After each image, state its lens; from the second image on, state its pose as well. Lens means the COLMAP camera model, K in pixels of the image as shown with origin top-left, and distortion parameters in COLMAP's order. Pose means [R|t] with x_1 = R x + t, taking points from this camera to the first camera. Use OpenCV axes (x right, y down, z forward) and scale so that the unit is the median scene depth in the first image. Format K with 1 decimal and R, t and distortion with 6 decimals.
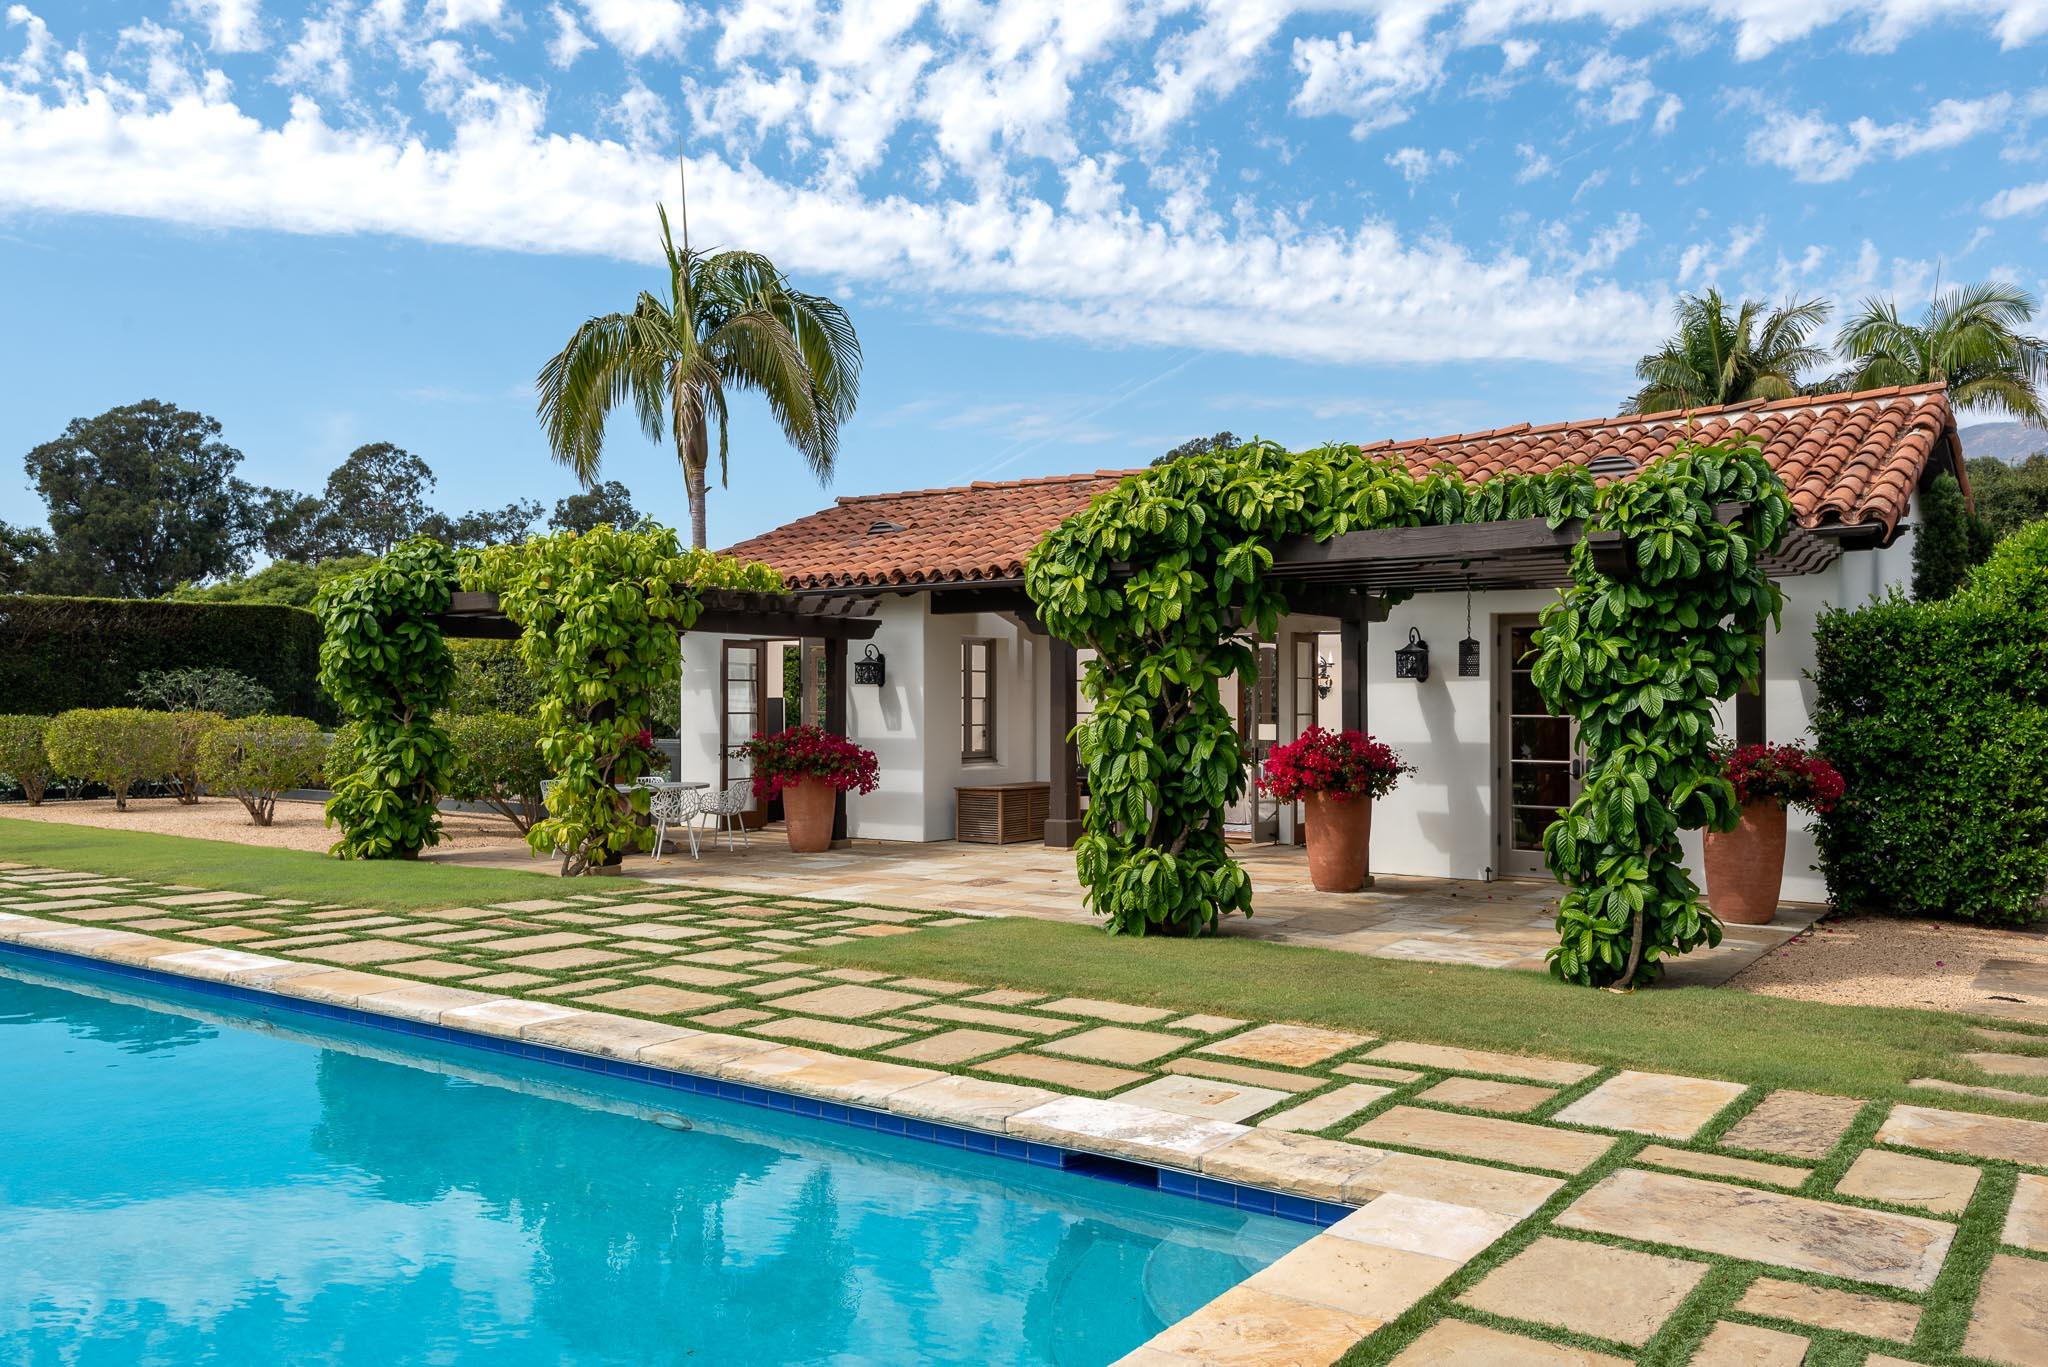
lens RADIAL K [[1580.2, 0, 1024.6], [0, 1580.2, 687.8], [0, 0, 1]] dist [0.006574, 0.009106]
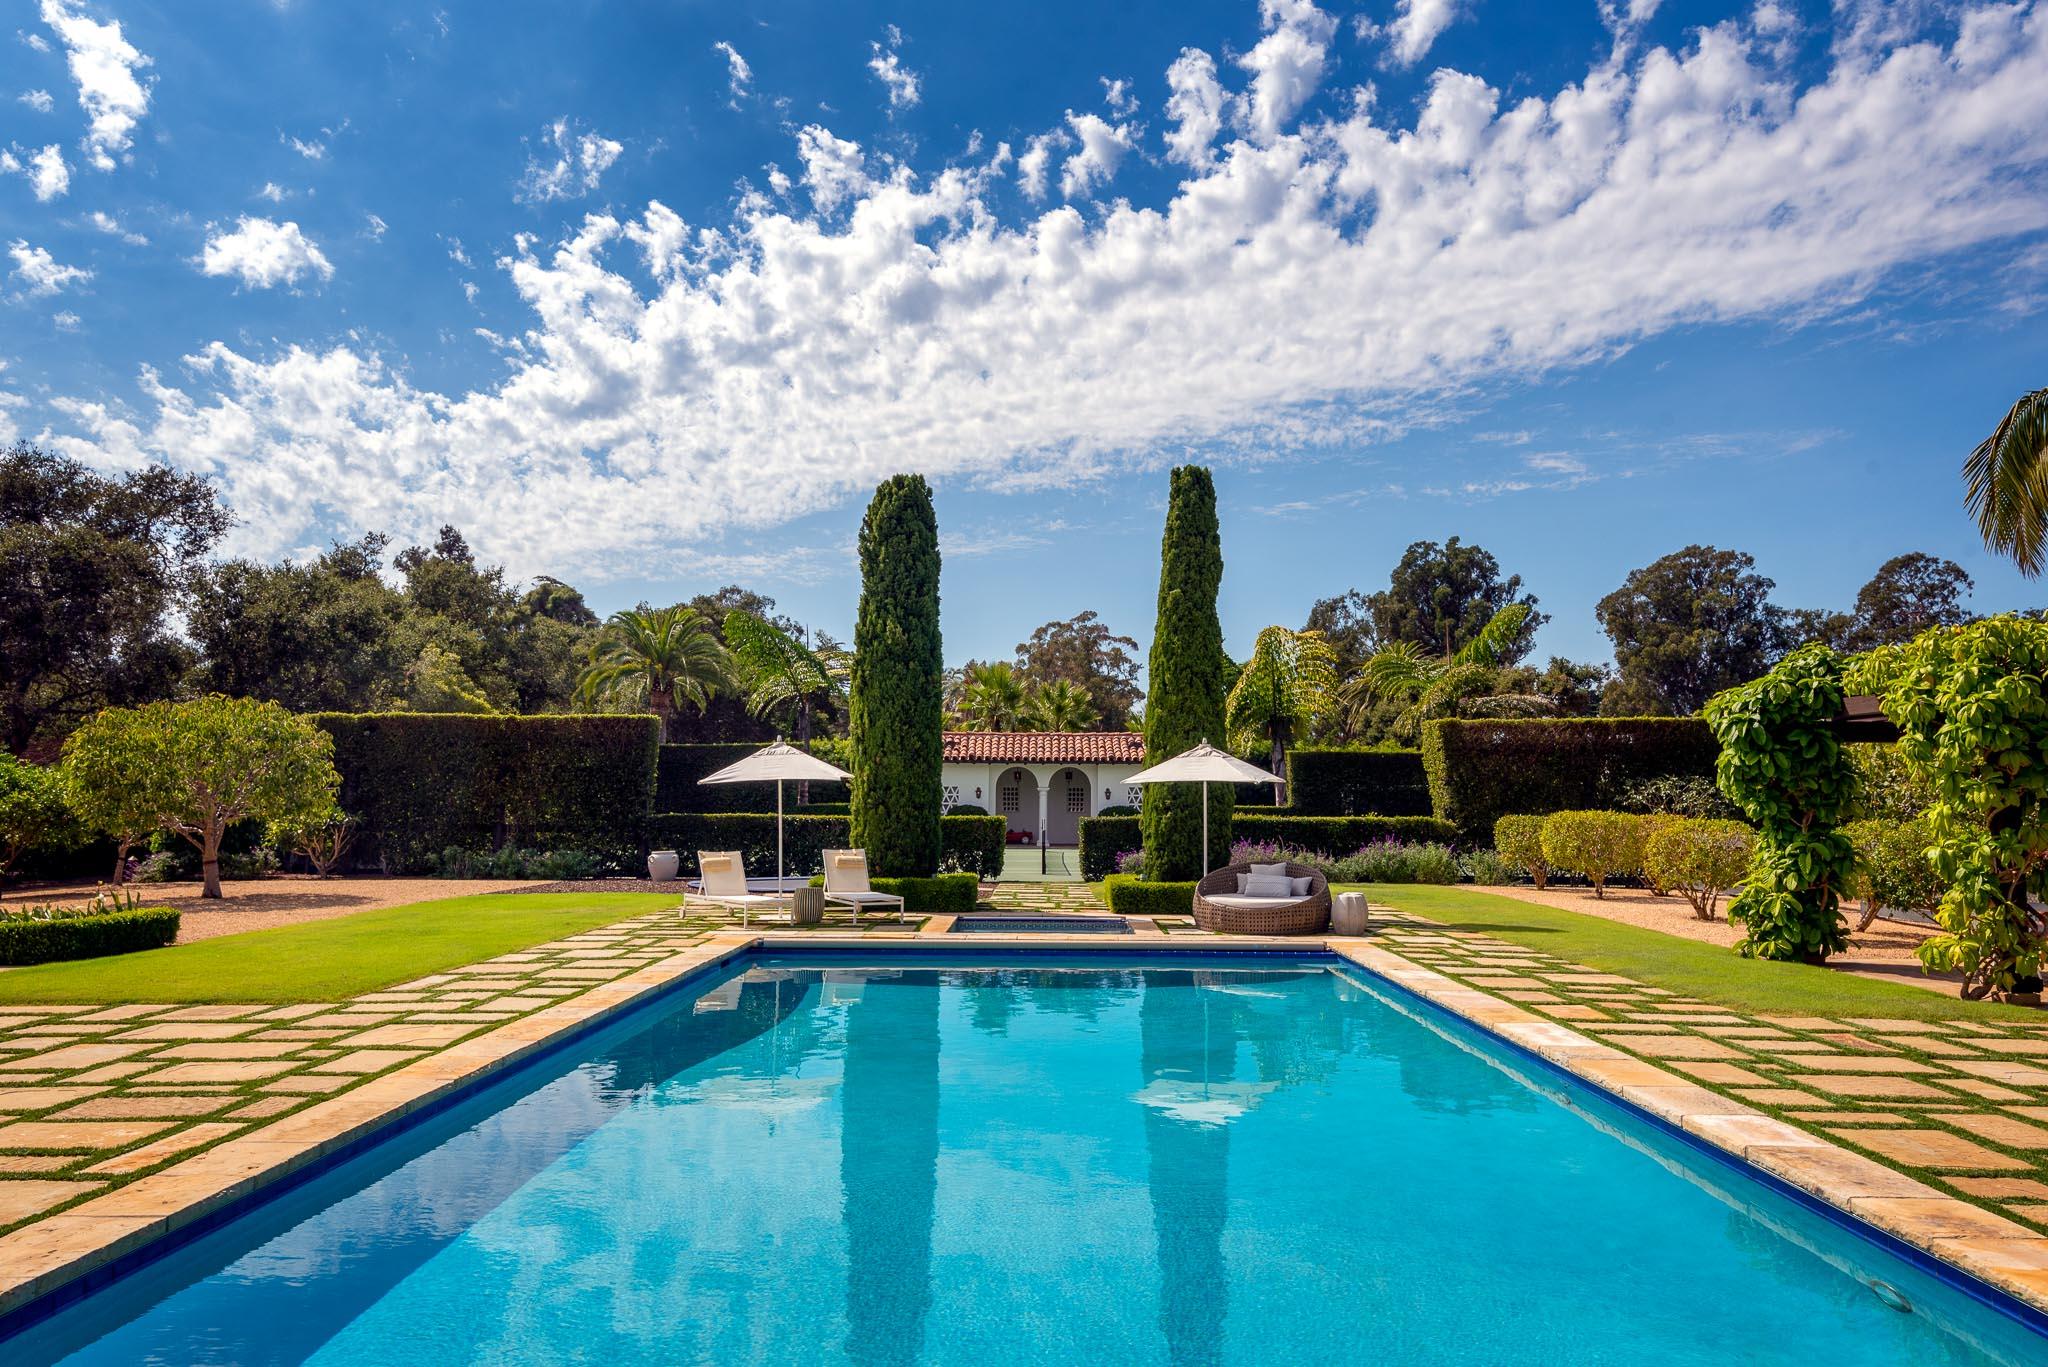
lens RADIAL K [[1401.5, 0, 1021.6], [0, 1401.5, 685.1], [0, 0, 1]] dist [0.009138, 0.000665]
pose [[0.557506, -0.064699, -0.827648, 0.084598], [0.000971, 0.997009, -0.077285, -0.000119], [0.830172, 0.042283, 0.555901, 0.074468]]
